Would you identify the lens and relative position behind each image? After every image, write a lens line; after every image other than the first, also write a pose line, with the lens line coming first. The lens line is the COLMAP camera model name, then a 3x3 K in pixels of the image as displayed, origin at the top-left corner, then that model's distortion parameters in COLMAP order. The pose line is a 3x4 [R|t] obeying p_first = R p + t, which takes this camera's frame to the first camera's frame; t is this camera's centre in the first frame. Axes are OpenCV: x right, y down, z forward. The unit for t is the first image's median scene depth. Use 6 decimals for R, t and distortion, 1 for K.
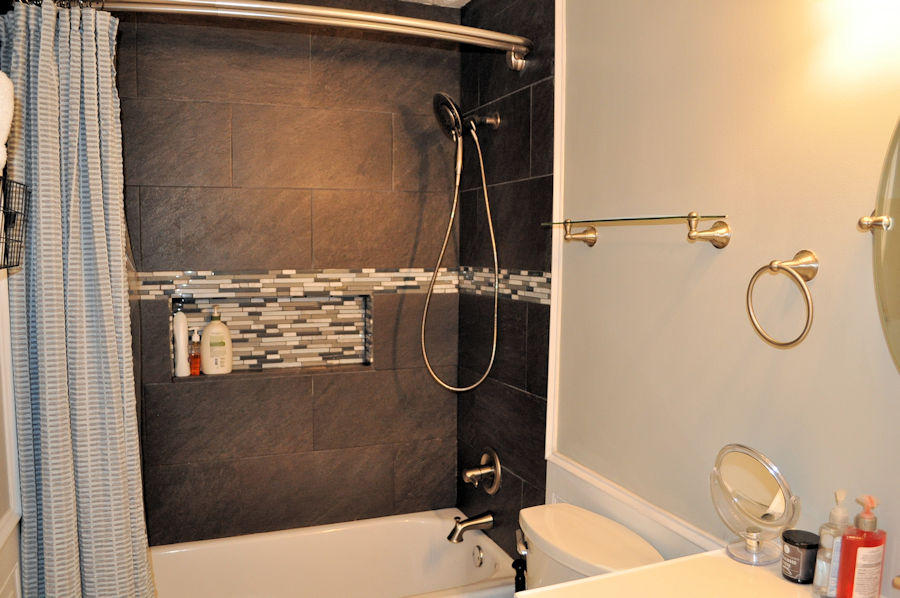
lens RADIAL K [[738.7, 0, 450.0], [0, 738.7, 299.0], [0, 0, 1]] dist [-0.092350, 0.004582]
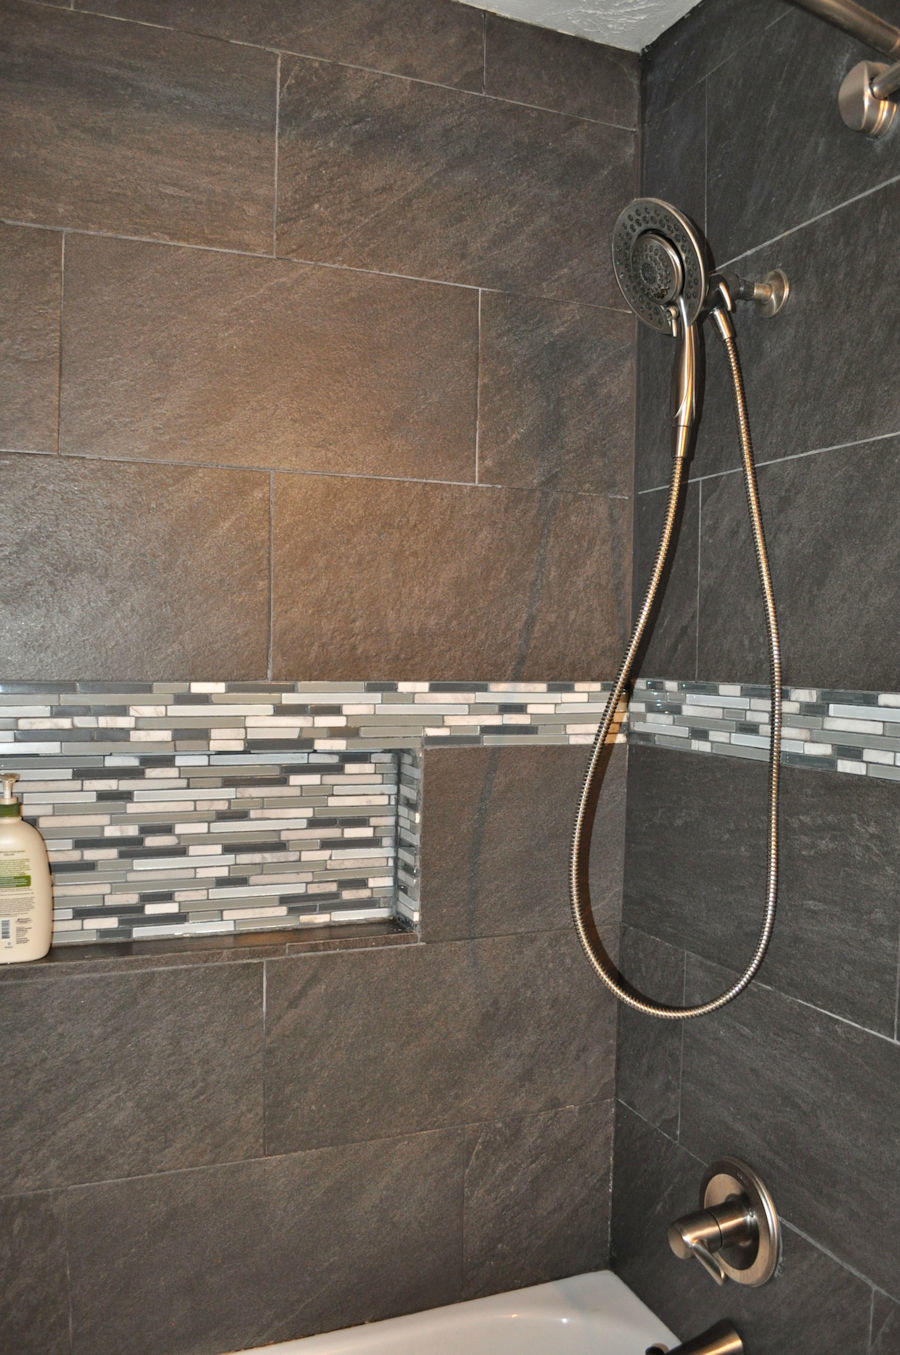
lens RADIAL K [[1112.2, 0, 450.0], [0, 1112.2, 677.5], [0, 0, 1]] dist [-0.092350, 0.004582]
pose [[0.999779, 0.012219, 0.017116, -0.102007], [-0.011445, 0.998939, -0.044612, -0.017514], [-0.017643, 0.044406, 0.998858, 0.420992]]
